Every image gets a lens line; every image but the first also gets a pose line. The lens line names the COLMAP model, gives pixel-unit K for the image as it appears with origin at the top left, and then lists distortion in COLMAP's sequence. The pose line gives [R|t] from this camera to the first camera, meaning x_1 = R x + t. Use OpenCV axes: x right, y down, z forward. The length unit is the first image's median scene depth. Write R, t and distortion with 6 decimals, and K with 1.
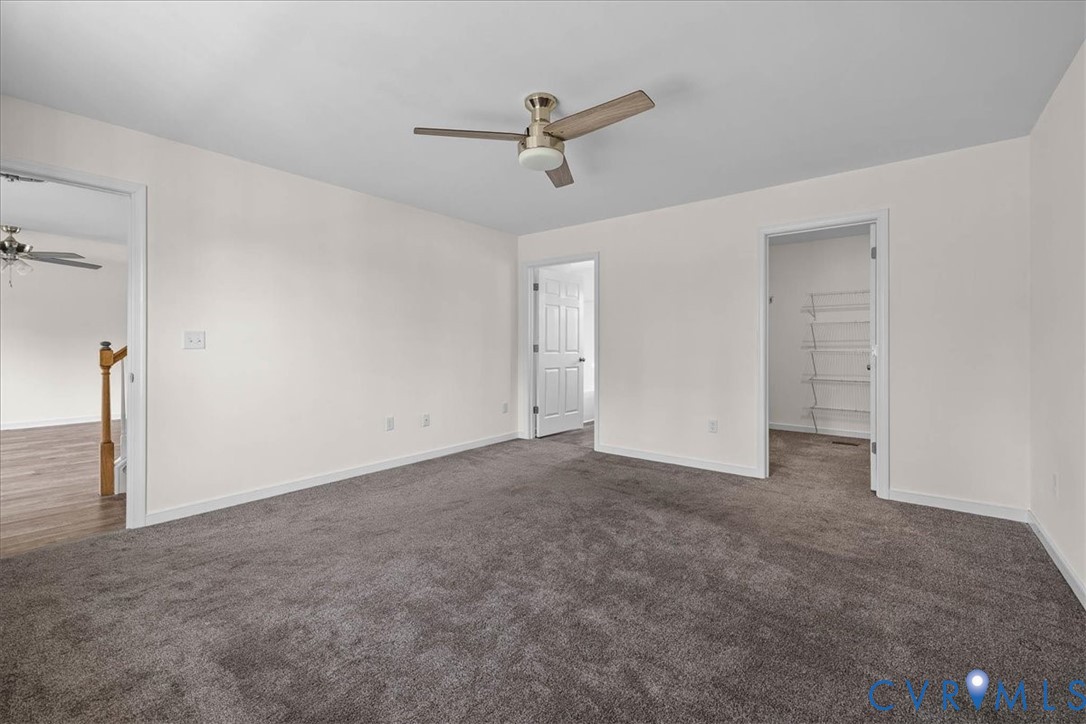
lens RADIAL K [[457.0, 0, 543.3], [0, 457.0, 353.7], [0, 0, 1]] dist [-0.002745, -0.000151]
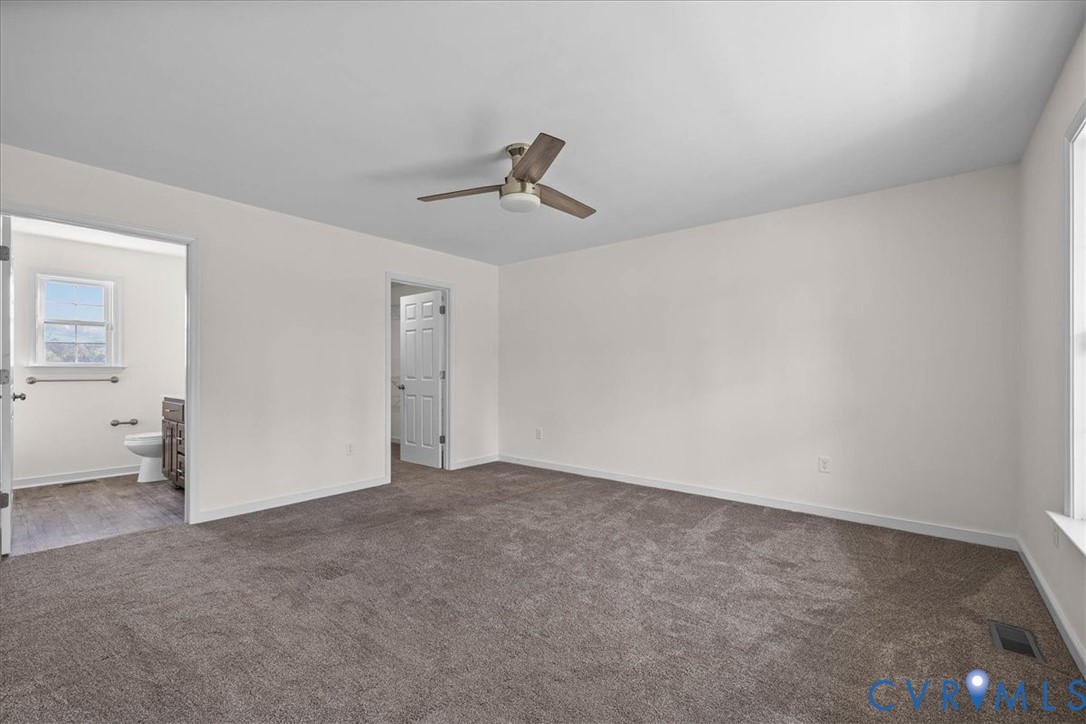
lens RADIAL K [[457.0, 0, 545.8], [0, 457.0, 371.5], [0, 0, 1]] dist [-0.002745, -0.000151]
pose [[0.028143, -0.004344, 0.999594, -0.776777], [0.013882, 0.999896, 0.003954, -0.017870], [-0.999508, 0.013765, 0.028200, 0.621739]]
